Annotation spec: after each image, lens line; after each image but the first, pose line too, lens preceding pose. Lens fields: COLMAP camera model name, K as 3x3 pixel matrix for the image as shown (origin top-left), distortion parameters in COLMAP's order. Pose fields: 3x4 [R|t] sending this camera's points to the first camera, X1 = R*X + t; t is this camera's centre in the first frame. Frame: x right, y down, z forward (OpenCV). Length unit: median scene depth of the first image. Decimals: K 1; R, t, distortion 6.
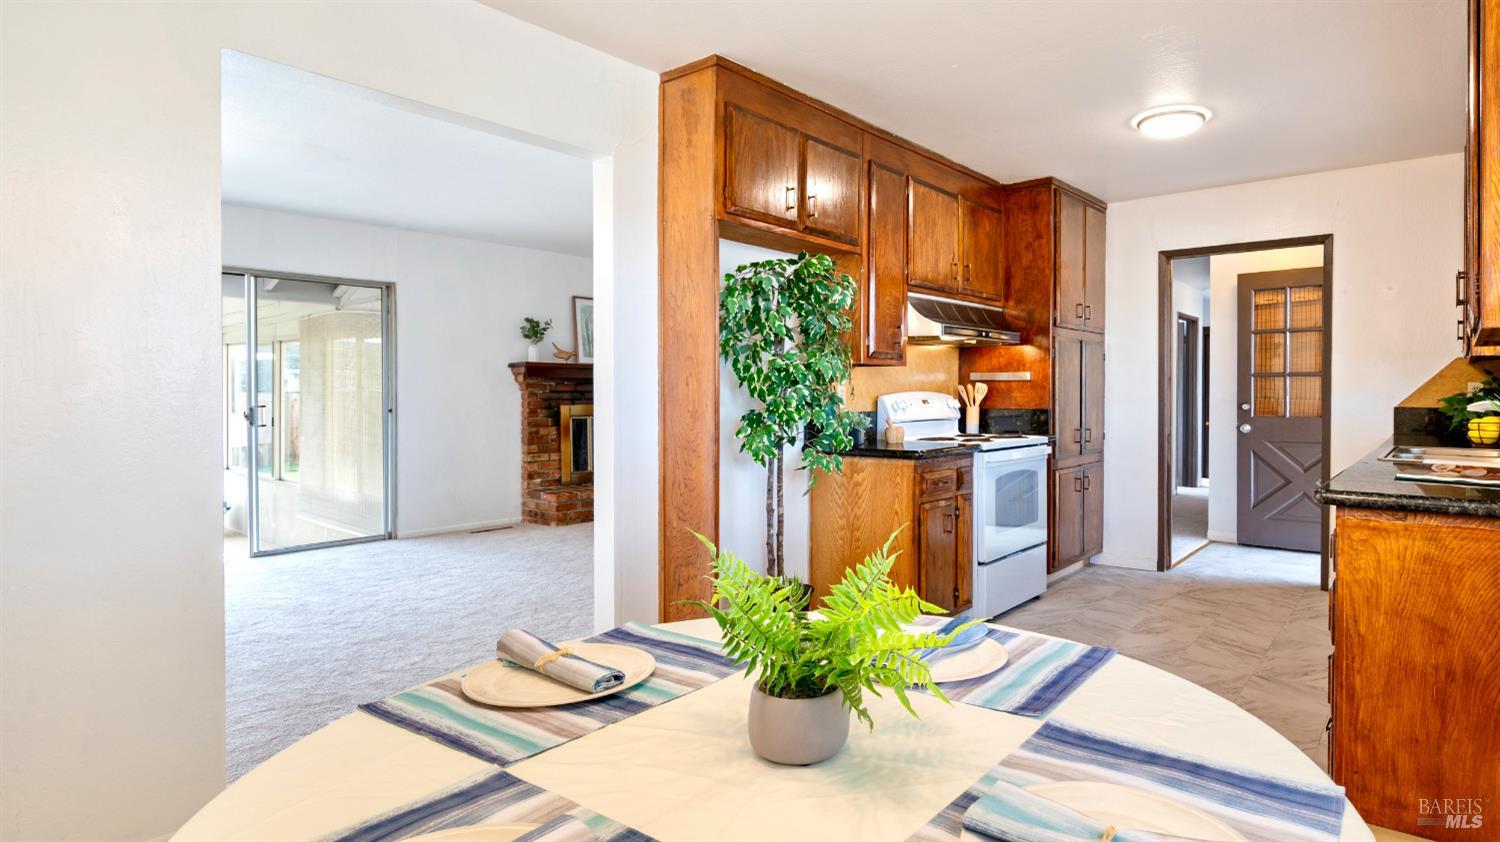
lens RADIAL K [[701.9, 0, 786.8], [0, 701.9, 395.9], [0, 0, 1]] dist [-0.001637, 0.000382]
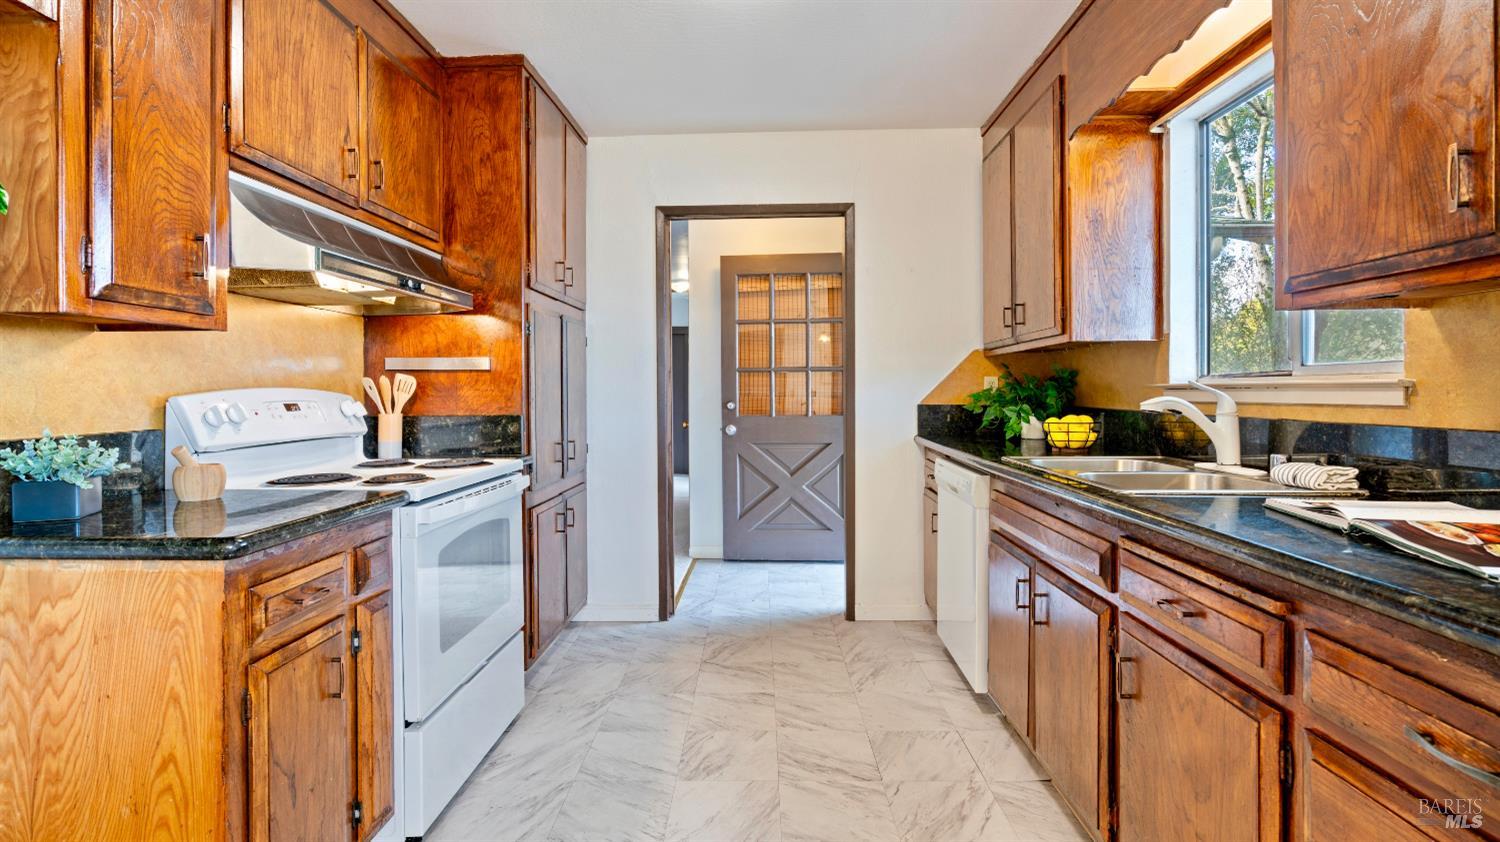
lens RADIAL K [[701.9, 0, 786.8], [0, 701.9, 395.9], [0, 0, 1]] dist [-0.001637, 0.000382]
pose [[0.715820, -0.007799, 0.698241, 0.095988], [0.007158, 0.999967, 0.003831, 0.000425], [-0.698248, 0.002255, 0.715853, 0.359474]]
